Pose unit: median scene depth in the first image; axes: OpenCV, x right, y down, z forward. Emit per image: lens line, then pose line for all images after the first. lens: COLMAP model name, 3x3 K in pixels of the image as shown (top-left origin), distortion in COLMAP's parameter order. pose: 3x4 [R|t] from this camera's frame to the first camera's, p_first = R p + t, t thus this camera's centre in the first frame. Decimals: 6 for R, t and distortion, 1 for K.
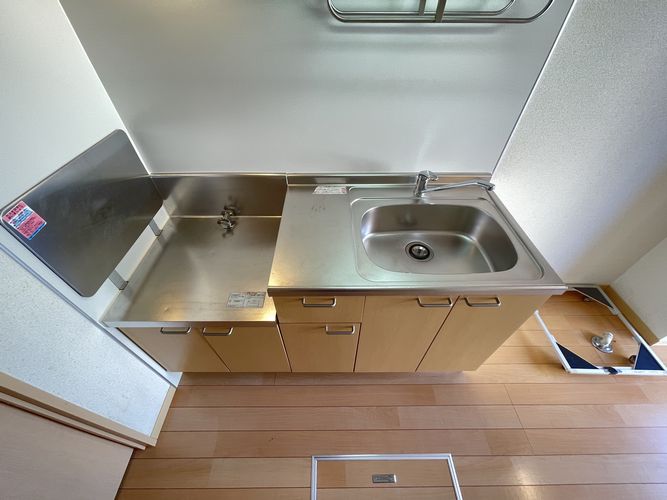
lens RADIAL K [[268.1, 0, 333.8], [0, 268.1, 250.0], [0, 0, 1]] dist [-0.000786, 0.000622]
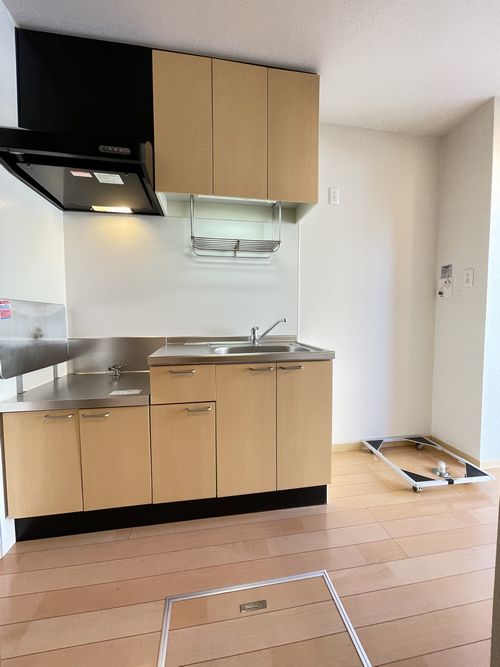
lens RADIAL K [[268.1, 0, 250.2], [0, 268.1, 332.7], [0, 0, 1]] dist [-0.000786, 0.000622]
pose [[0.987312, -0.014801, 0.158101, 0.049305], [0.116586, 0.743542, -0.658448, 0.662890], [-0.107809, 0.668525, 0.735833, -0.151897]]
